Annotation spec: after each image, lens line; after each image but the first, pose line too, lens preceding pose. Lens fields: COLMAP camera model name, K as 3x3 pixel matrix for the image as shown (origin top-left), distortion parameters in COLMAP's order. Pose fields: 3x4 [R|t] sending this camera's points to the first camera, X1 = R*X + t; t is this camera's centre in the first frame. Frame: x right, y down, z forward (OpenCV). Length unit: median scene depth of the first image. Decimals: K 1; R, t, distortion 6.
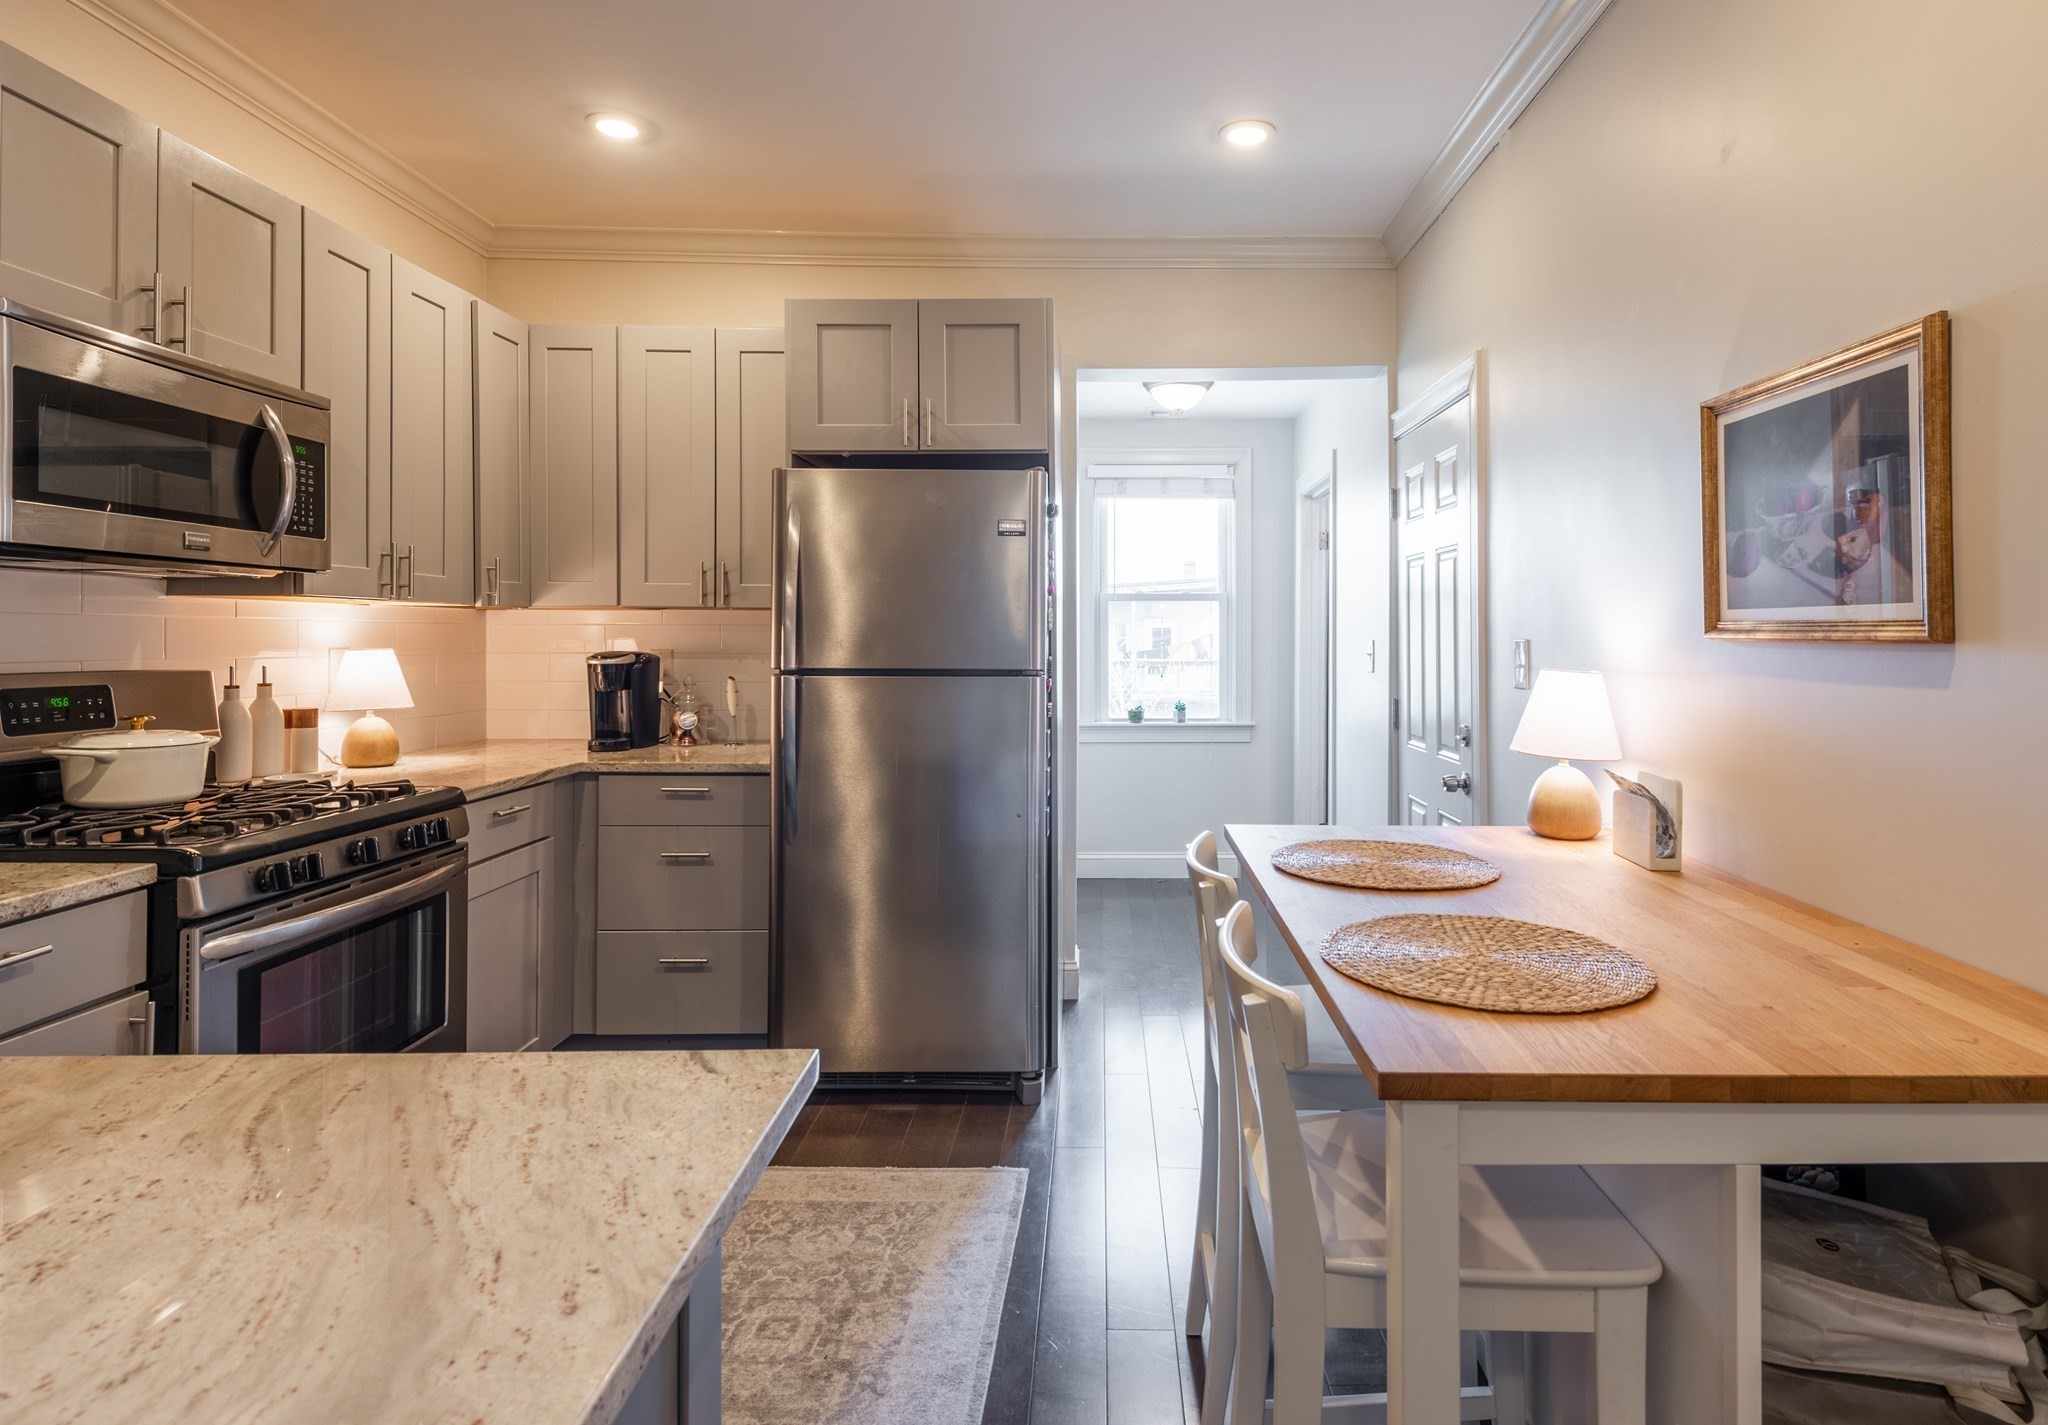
lens RADIAL K [[1021.5, 0, 1097.6], [0, 1021.5, 632.4], [0, 0, 1]] dist [0.017736, -0.007878]
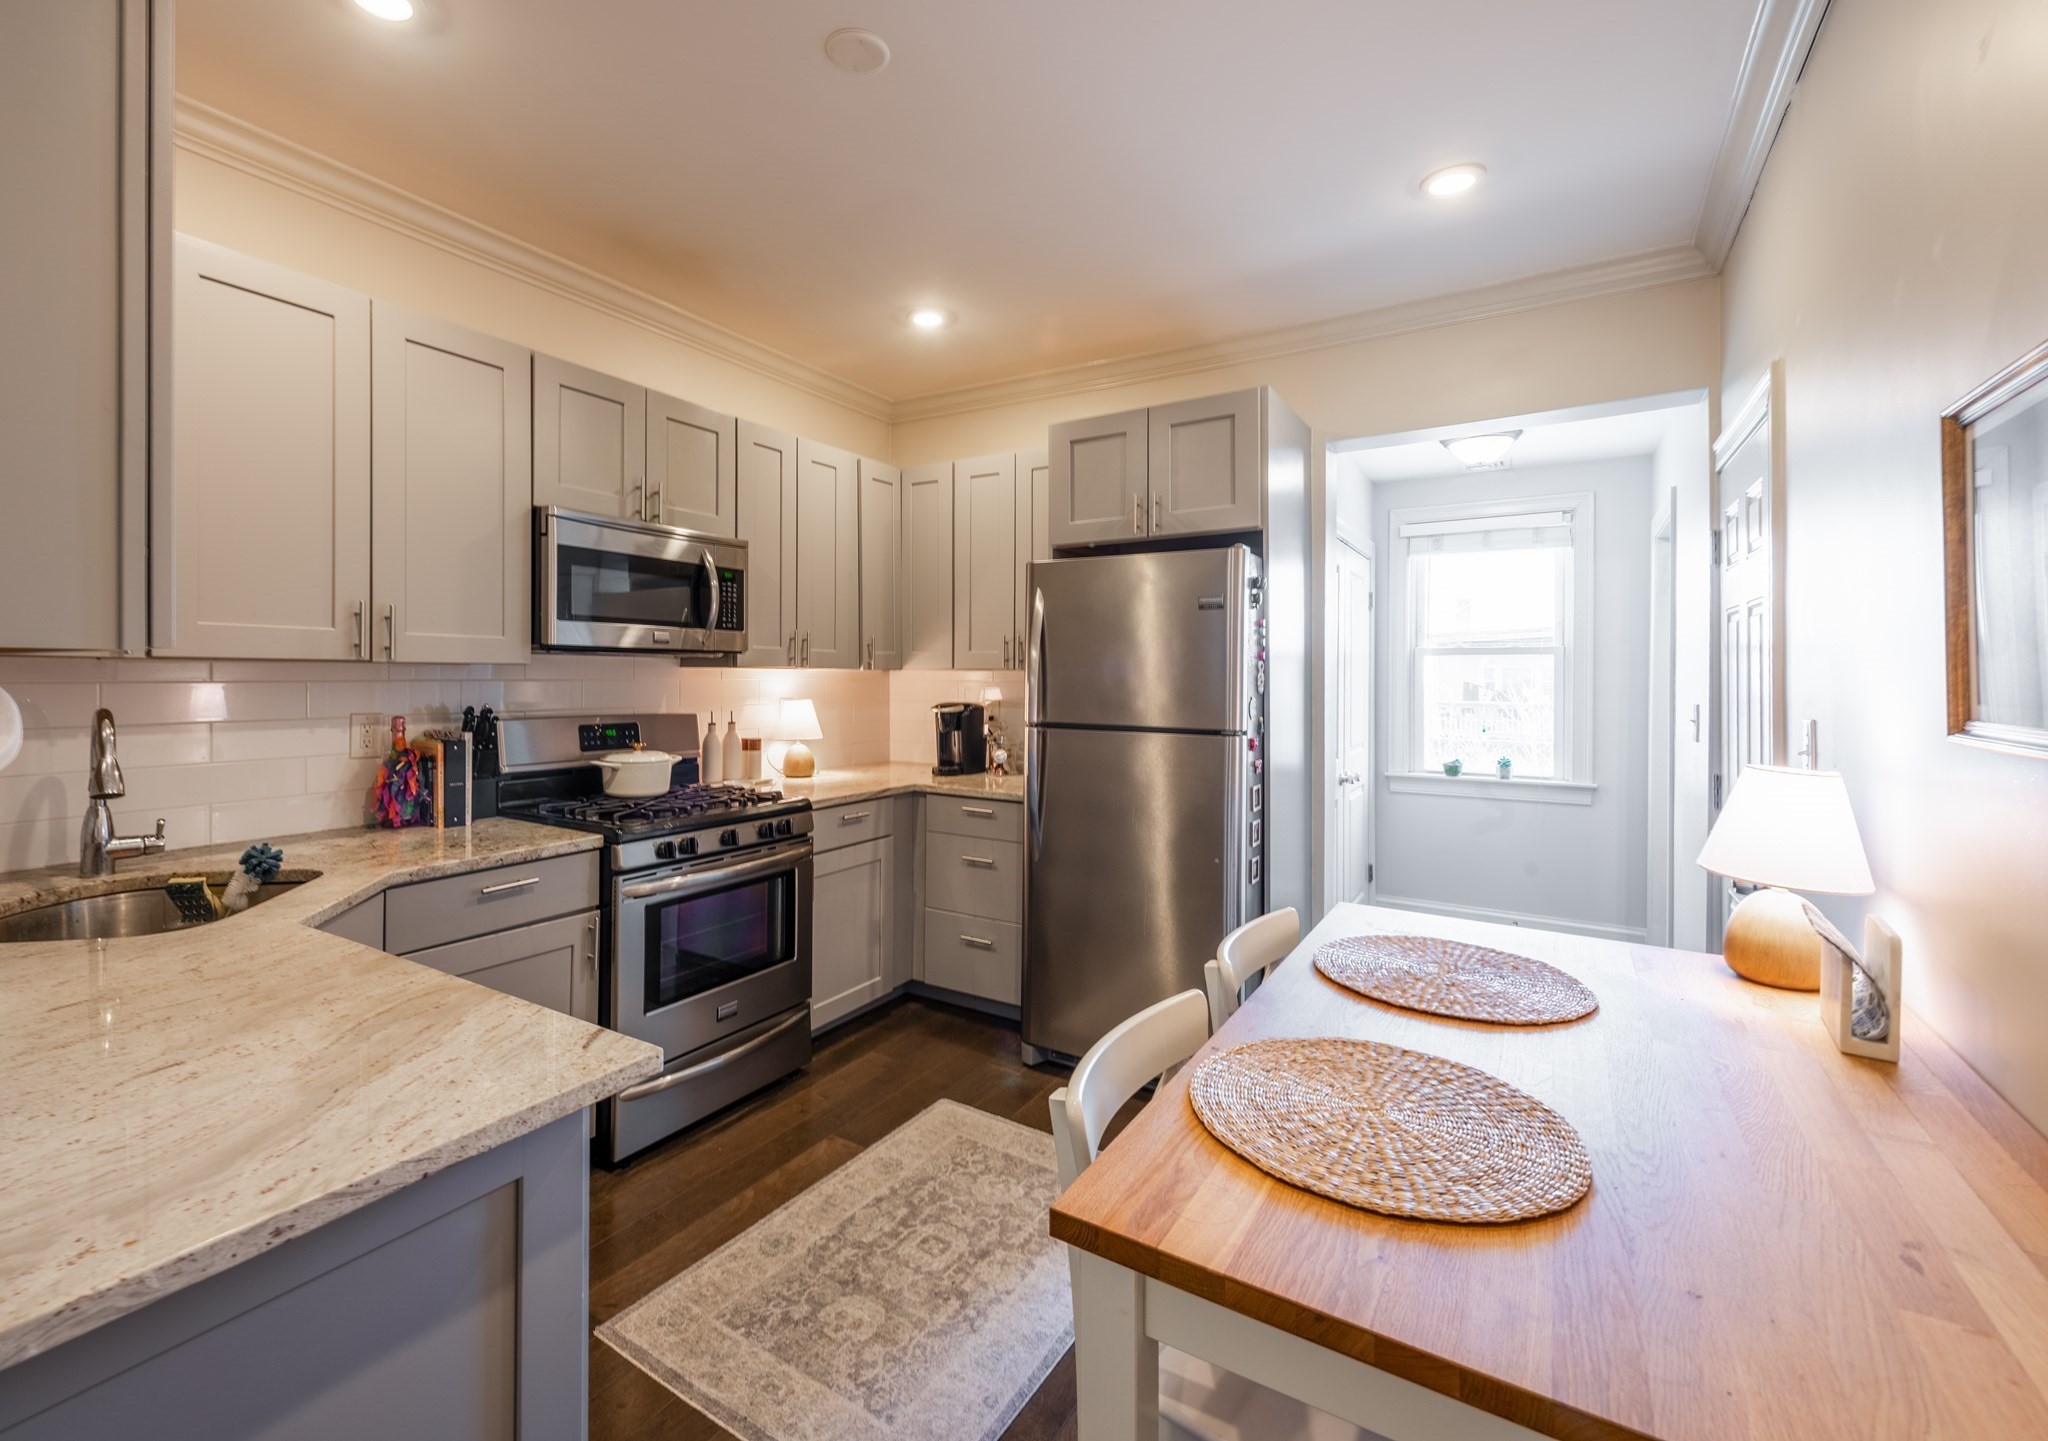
lens RADIAL K [[855.1, 0, 1018.9], [0, 855.1, 675.3], [0, 0, 1]] dist [0.015824, -0.007507]
pose [[0.849401, 0.005565, -0.527718, 0.277491], [-0.003656, 0.999982, 0.004661, -0.031494], [0.527735, -0.002029, 0.849407, 0.121678]]
